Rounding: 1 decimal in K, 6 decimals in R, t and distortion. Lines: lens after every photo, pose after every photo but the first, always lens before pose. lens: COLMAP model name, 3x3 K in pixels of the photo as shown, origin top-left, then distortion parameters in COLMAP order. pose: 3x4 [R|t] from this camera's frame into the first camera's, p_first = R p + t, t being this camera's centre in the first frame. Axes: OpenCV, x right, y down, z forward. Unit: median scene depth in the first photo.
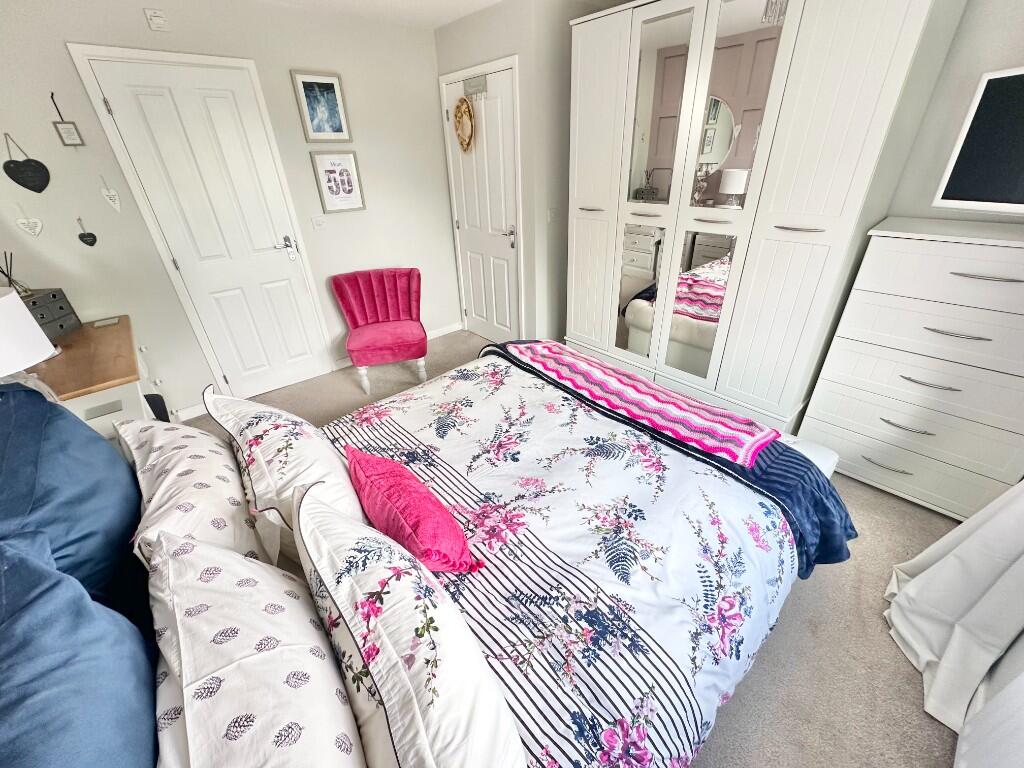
lens RADIAL K [[411.9, 0, 513.0], [0, 411.9, 382.8], [0, 0, 1]] dist [-0.000557, 0.000572]
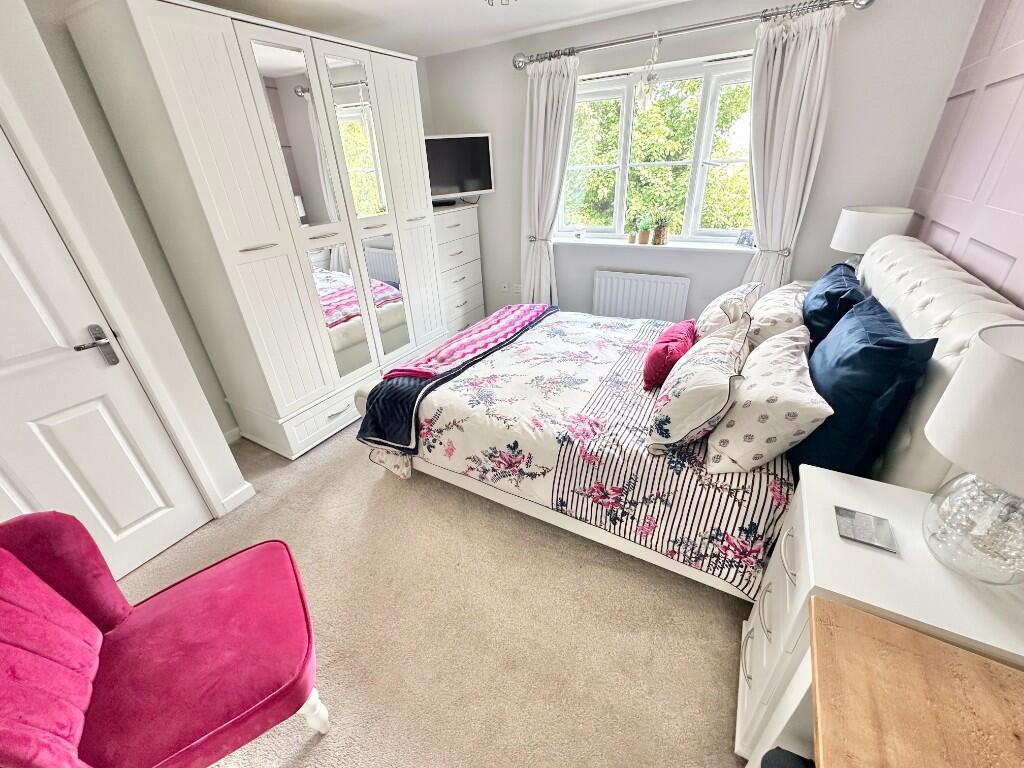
lens RADIAL K [[411.9, 0, 509.3], [0, 411.9, 385.1], [0, 0, 1]] dist [-0.000557, 0.000572]
pose [[-0.314502, -0.409684, 0.856299, -1.074331], [0.513836, 0.685014, 0.516458, -0.569349], [-0.798161, 0.602424, -0.004928, 1.098997]]
